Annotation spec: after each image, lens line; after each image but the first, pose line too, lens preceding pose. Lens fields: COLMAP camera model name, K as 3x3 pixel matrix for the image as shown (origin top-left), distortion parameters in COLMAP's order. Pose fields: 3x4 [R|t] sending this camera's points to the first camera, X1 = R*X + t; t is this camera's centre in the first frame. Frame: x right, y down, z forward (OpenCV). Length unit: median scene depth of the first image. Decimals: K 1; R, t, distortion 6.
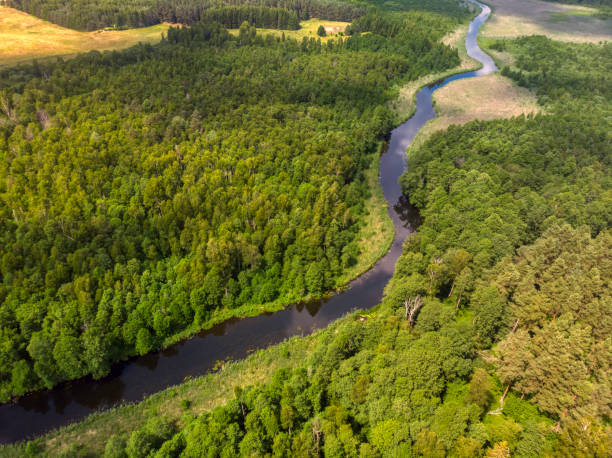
lens RADIAL K [[445.7, 0, 313.3], [0, 445.7, 215.6], [0, 0, 1]] dist [-0.015600, 0.018541]
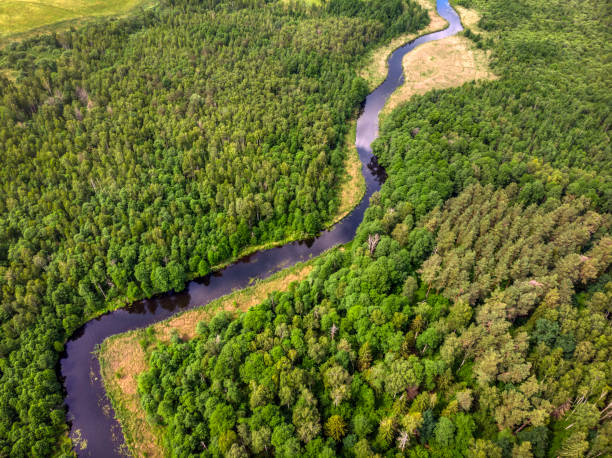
lens RADIAL K [[445.7, 0, 305.8], [0, 445.7, 224.5], [0, 0, 1]] dist [-0.015600, 0.018541]
pose [[0.999417, -0.032757, 0.009629, -0.025278], [0.030444, 0.982648, 0.182962, -0.120349], [-0.015455, -0.182563, 0.983073, -0.431650]]
